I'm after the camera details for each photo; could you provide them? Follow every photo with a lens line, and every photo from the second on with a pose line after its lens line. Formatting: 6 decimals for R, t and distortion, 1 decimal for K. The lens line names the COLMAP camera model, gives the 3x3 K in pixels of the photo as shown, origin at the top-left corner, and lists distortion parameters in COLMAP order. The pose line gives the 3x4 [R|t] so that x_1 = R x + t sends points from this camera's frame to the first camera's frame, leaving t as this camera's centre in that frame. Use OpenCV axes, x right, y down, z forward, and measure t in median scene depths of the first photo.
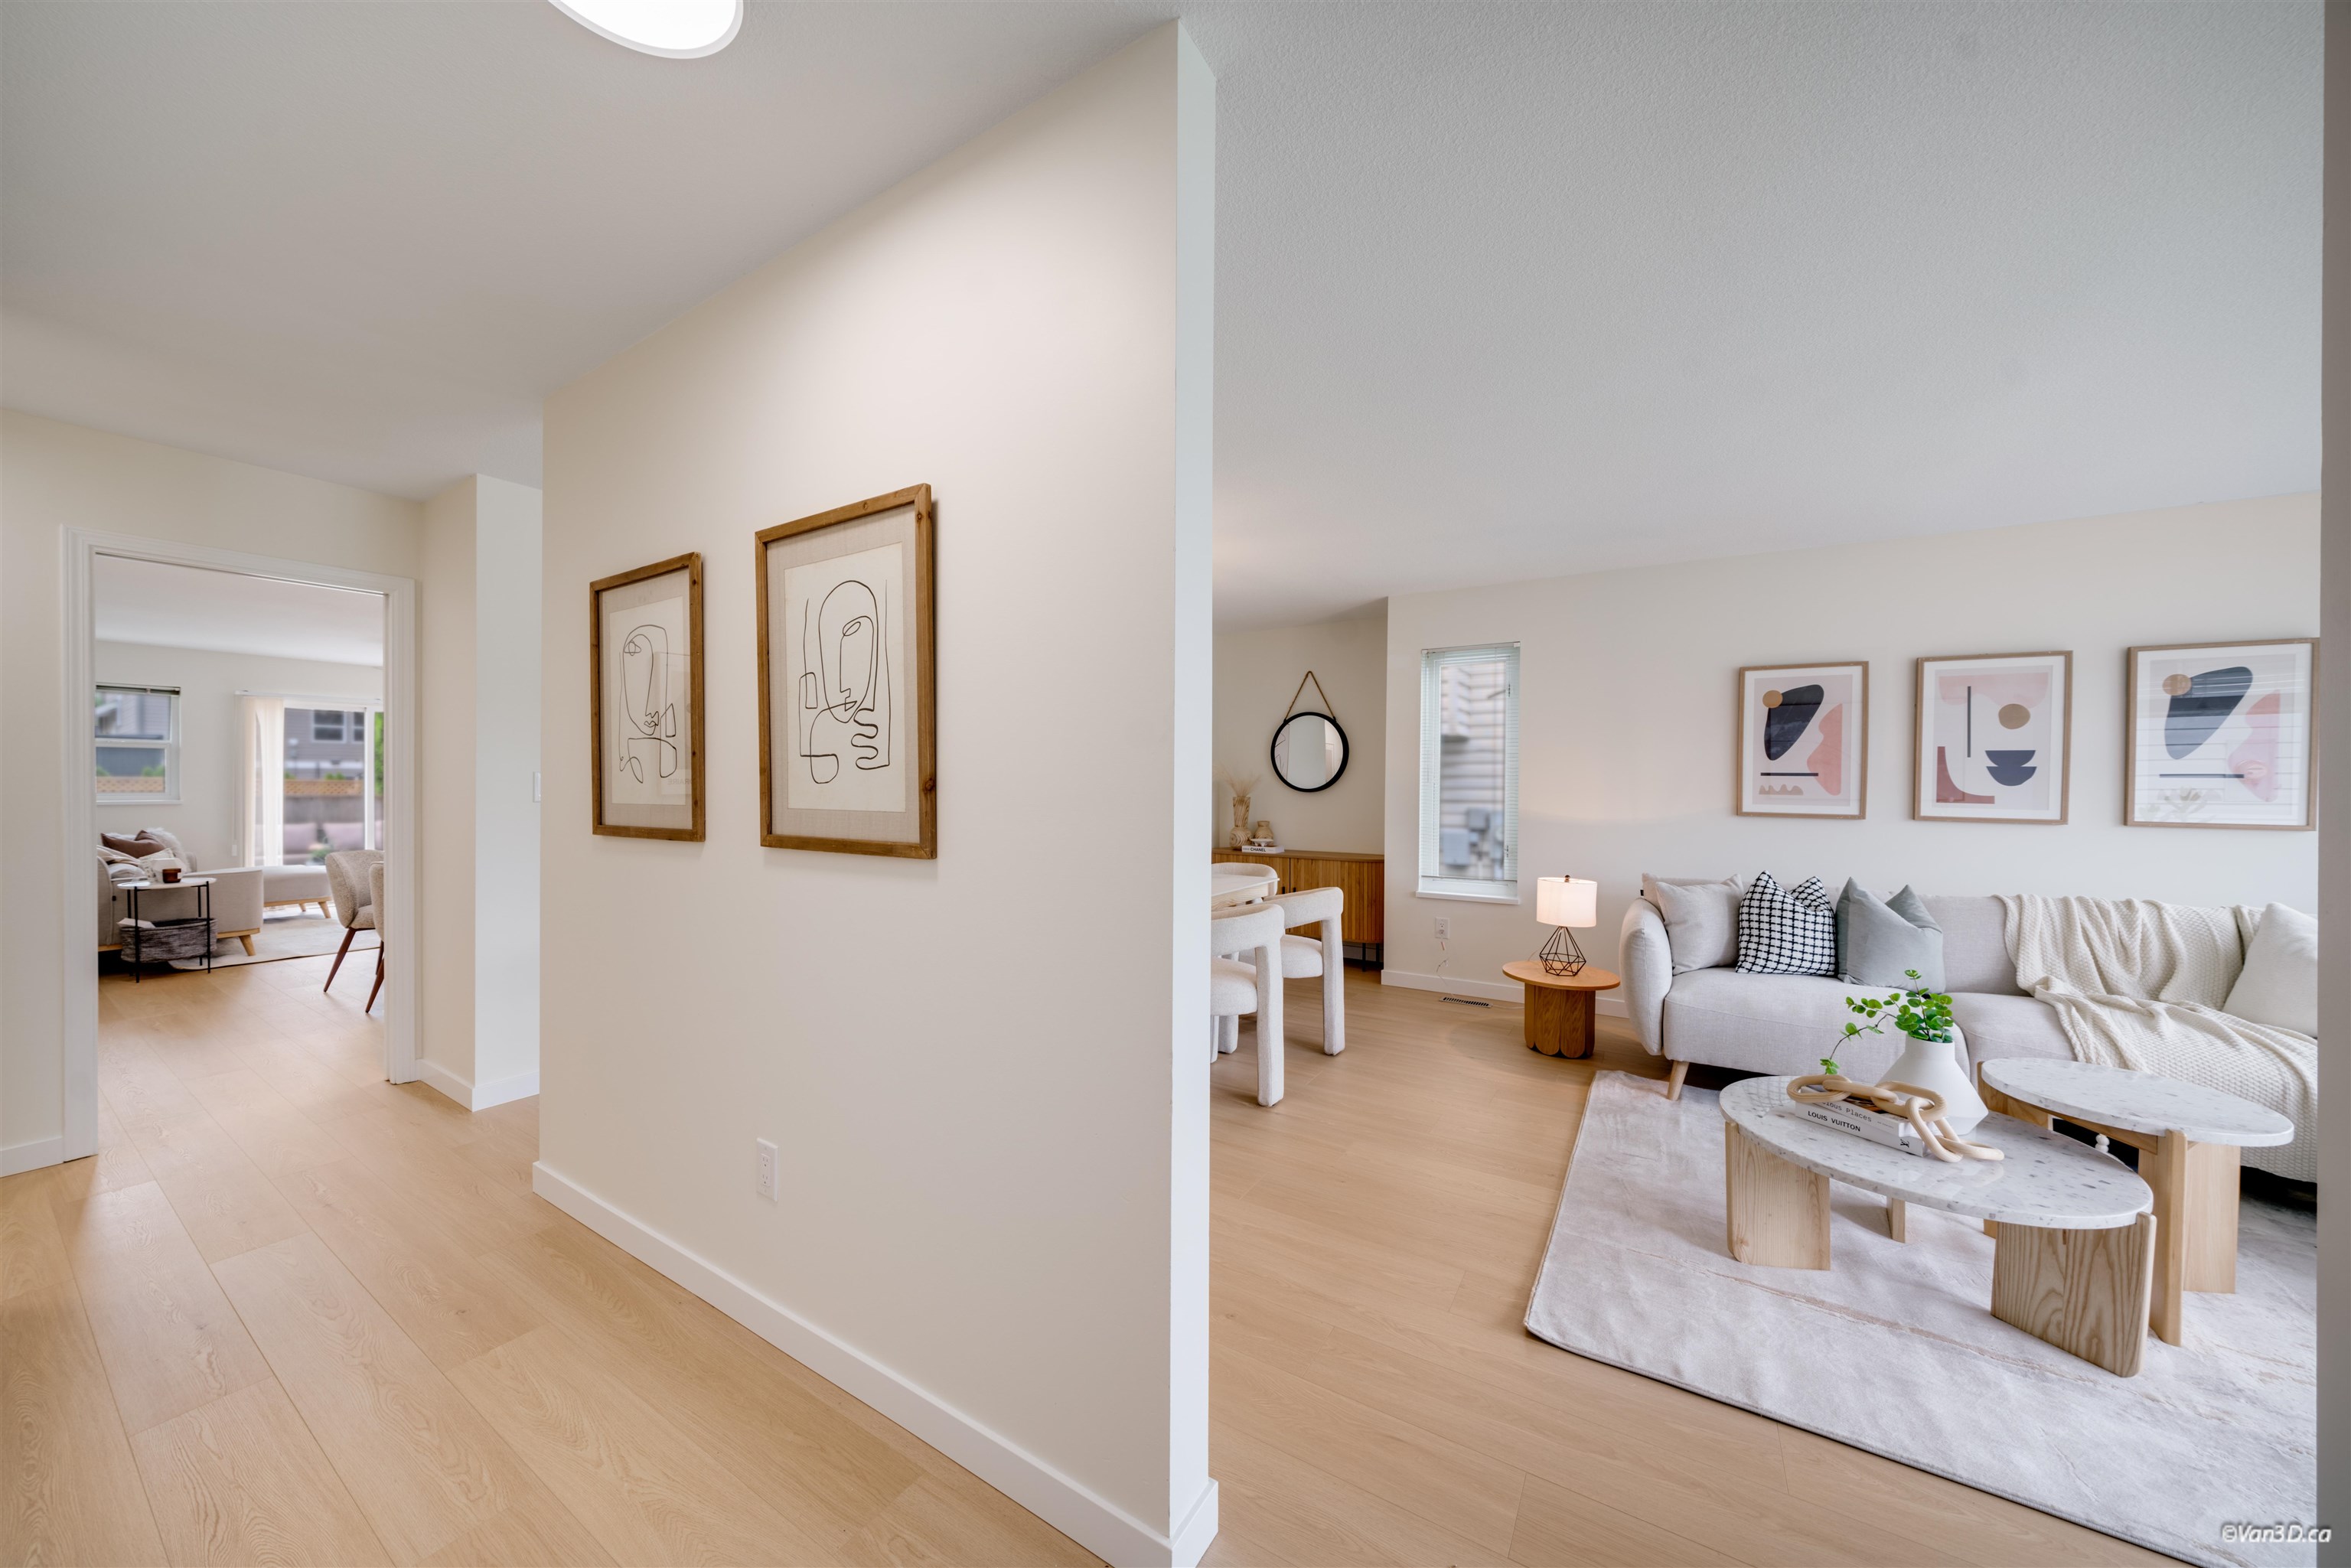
lens RADIAL K [[794.8, 0, 1180.7], [0, 794.8, 789.0], [0, 0, 1]] dist [-0.000650, 0.000091]
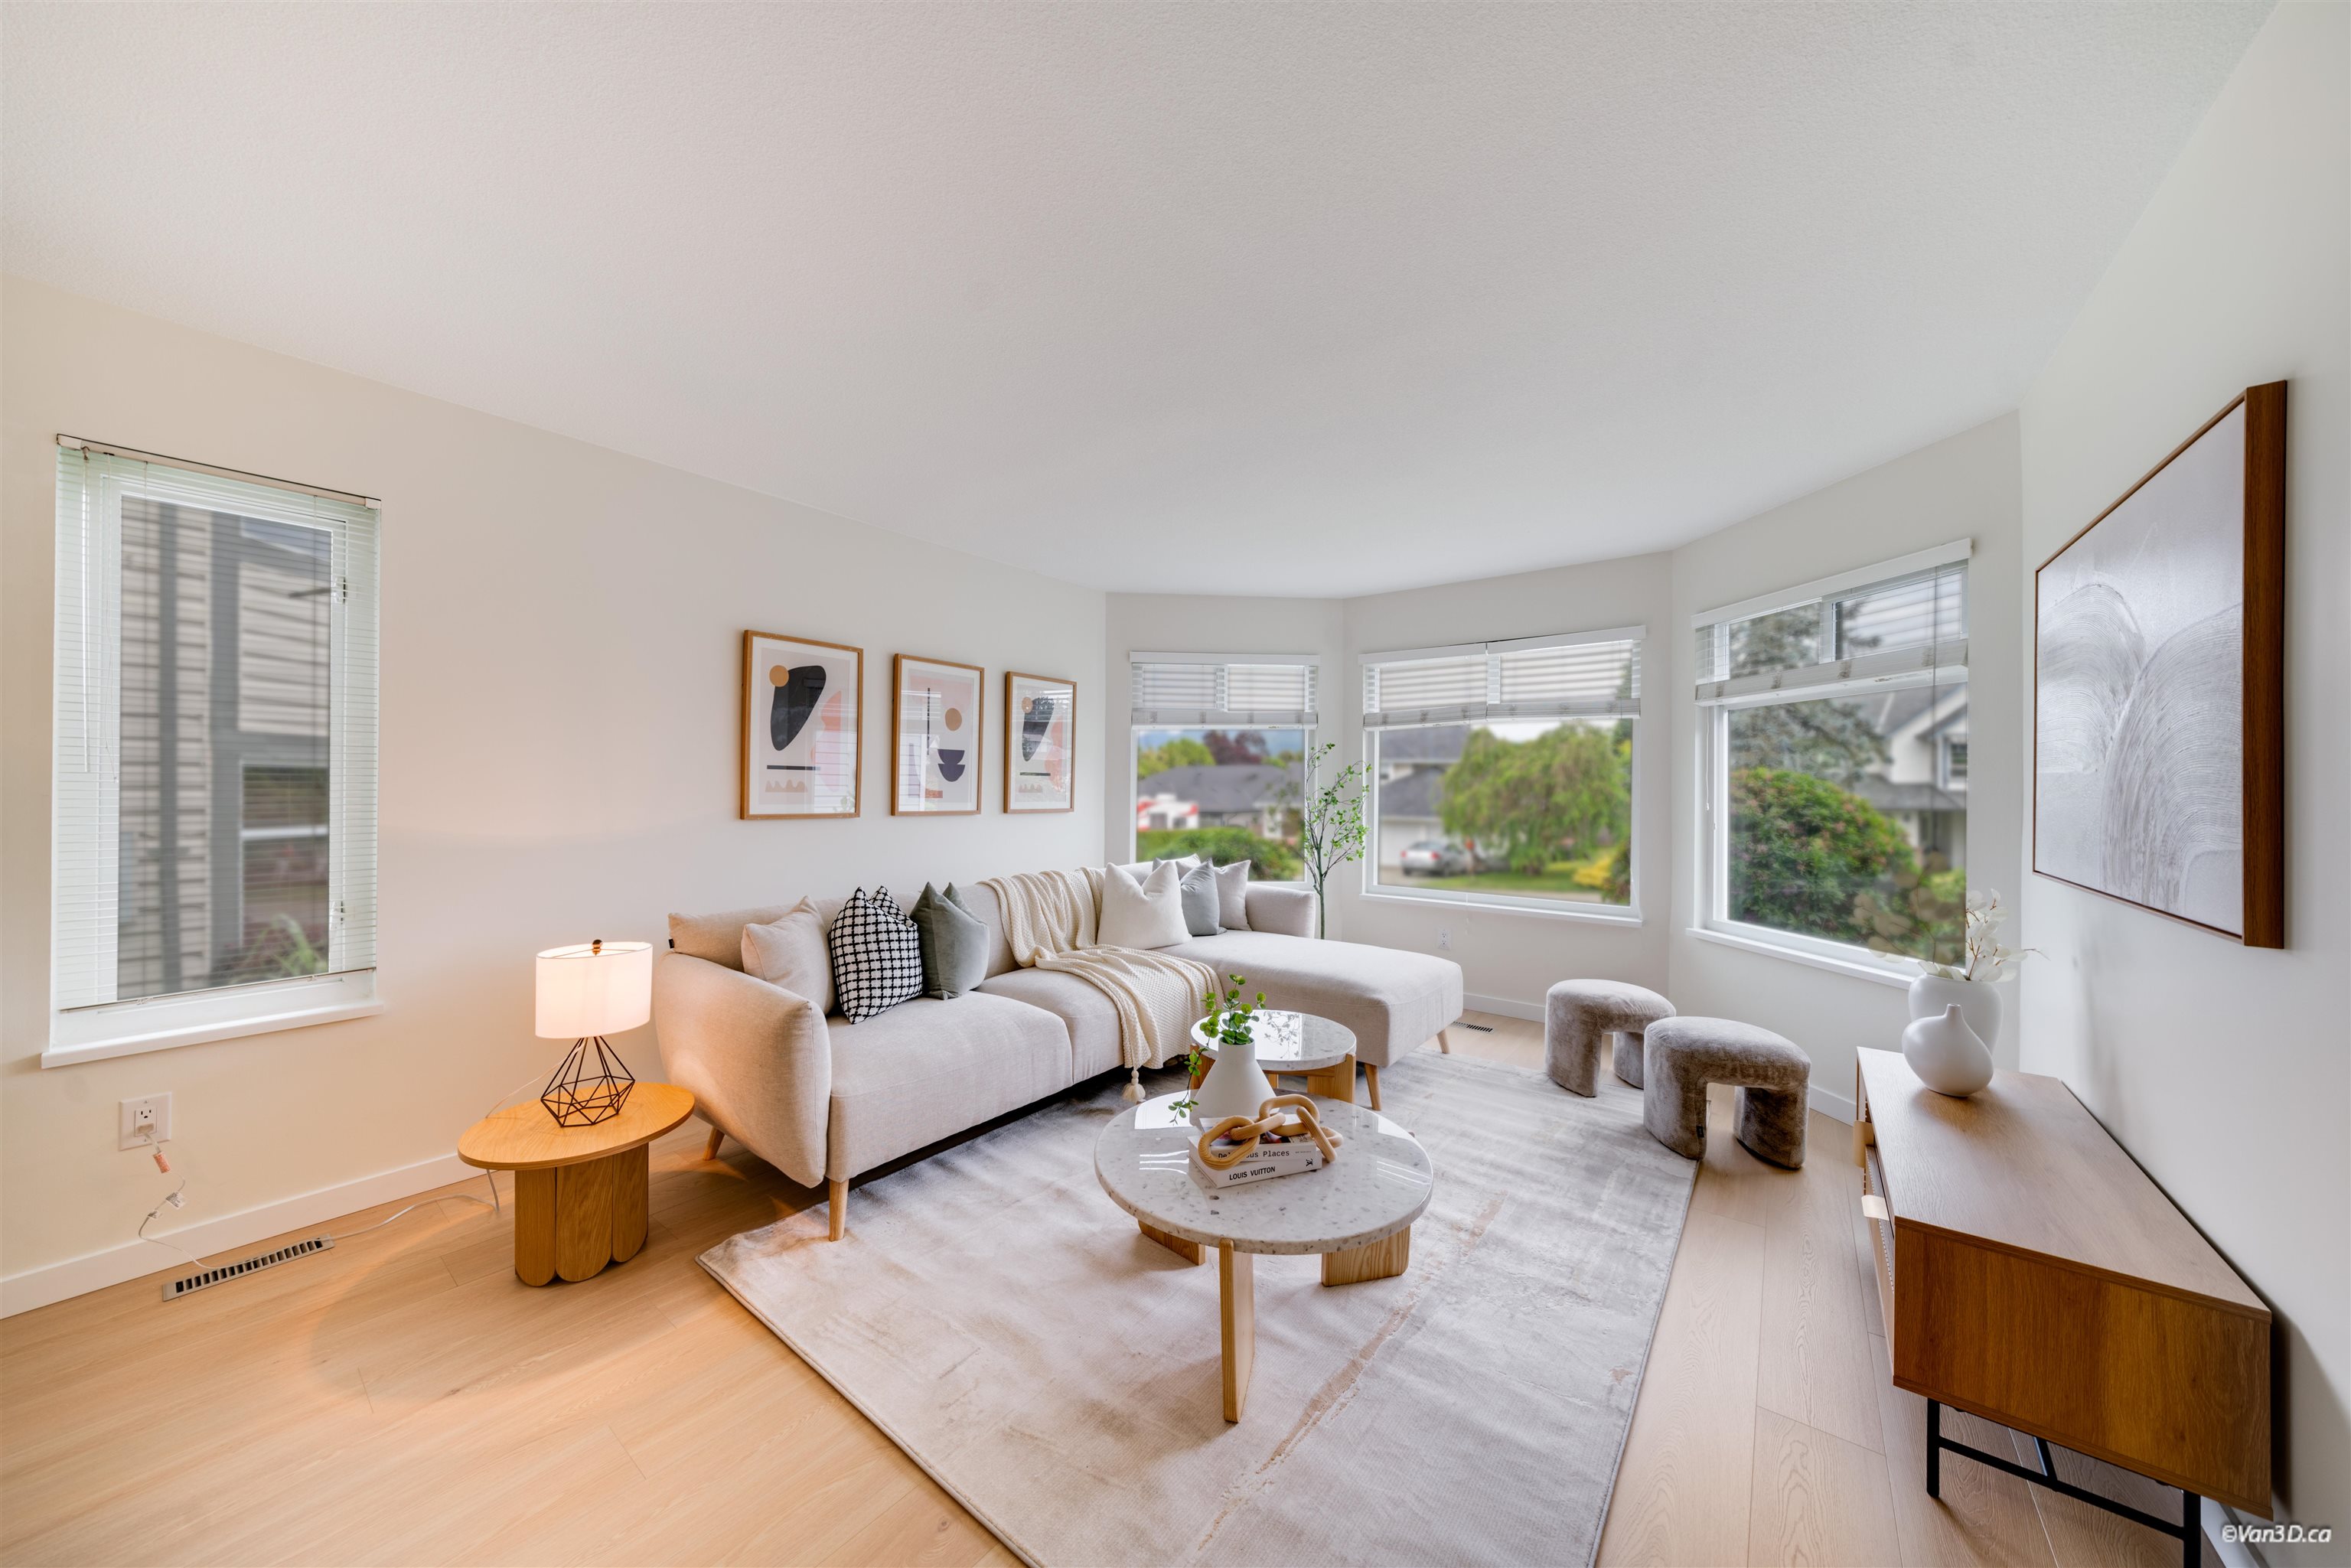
lens RADIAL K [[794.8, 0, 1158.9], [0, 794.8, 789.0], [0, 0, 1]] dist [-0.000650, 0.000091]
pose [[0.128096, -0.009436, 0.991717, -0.023222], [0.003233, 0.999953, 0.009097, -0.002950], [-0.991756, 0.002041, 0.128121, 0.605933]]
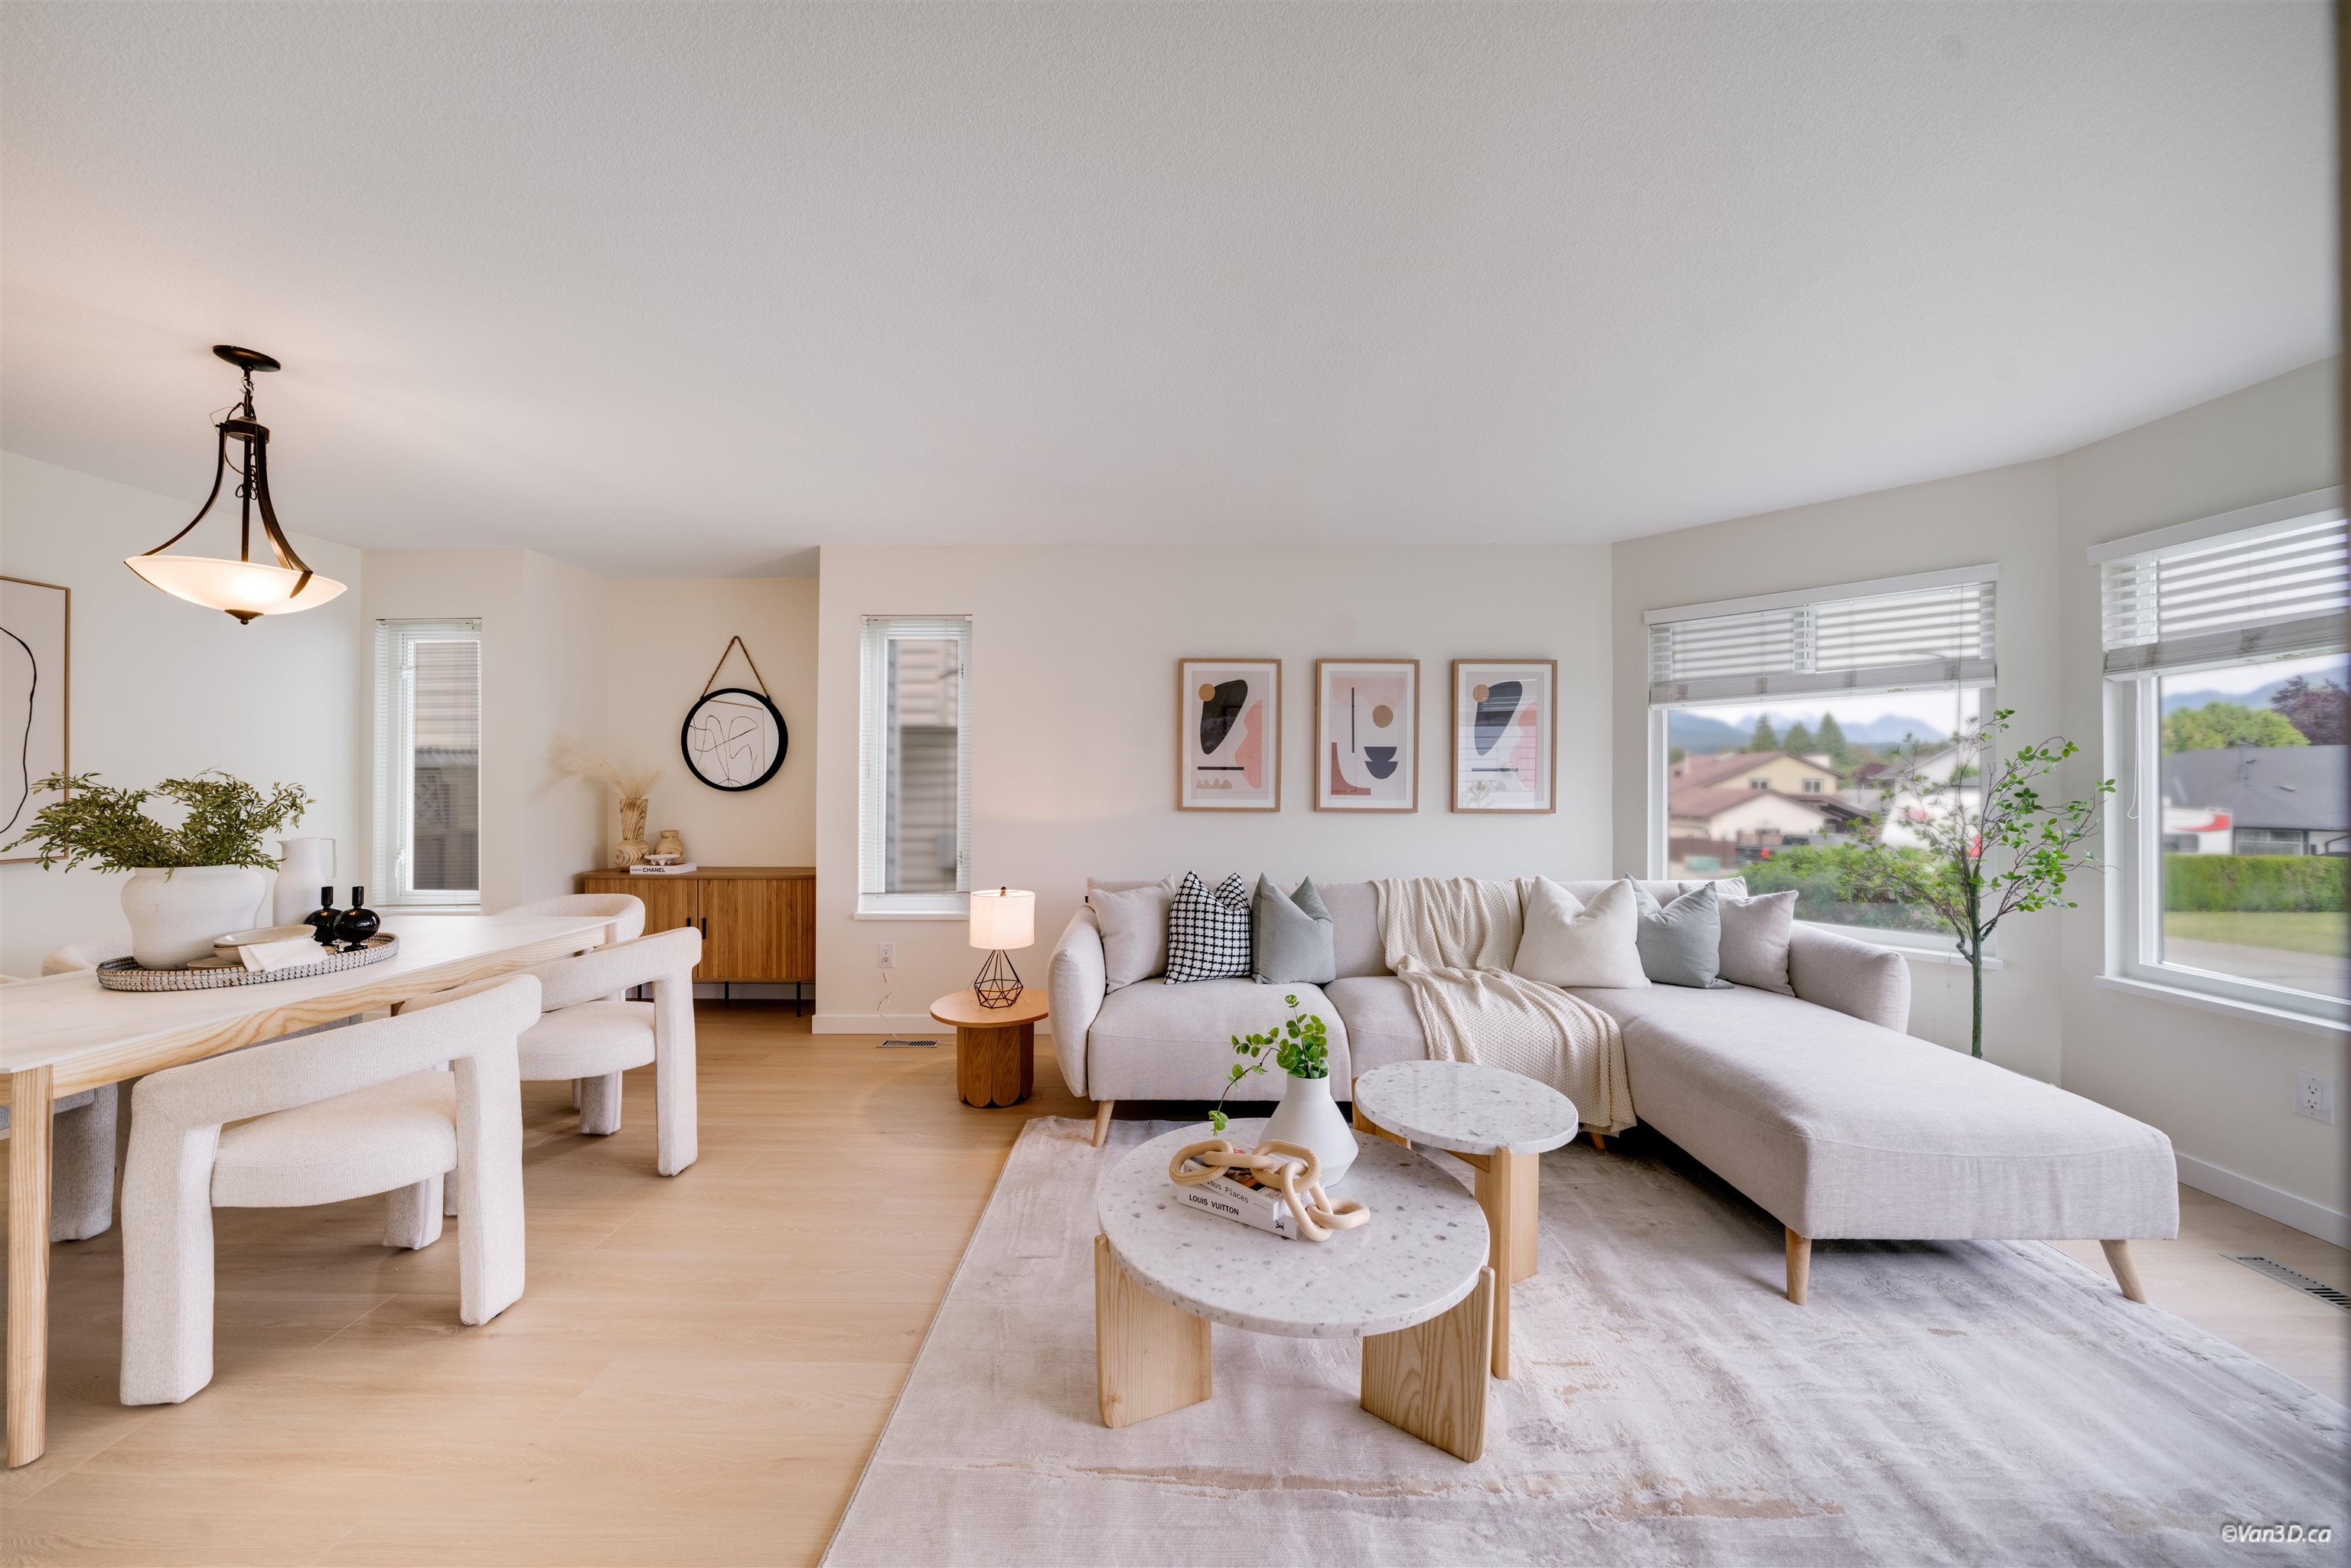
lens RADIAL K [[794.8, 0, 1161.0], [0, 794.8, 783.1], [0, 0, 1]] dist [-0.000650, 0.000091]
pose [[0.862960, -0.007192, 0.505221, 0.234104], [0.009081, 0.999958, -0.001276, 0.000711], [-0.505190, 0.005689, 0.862989, 0.211279]]
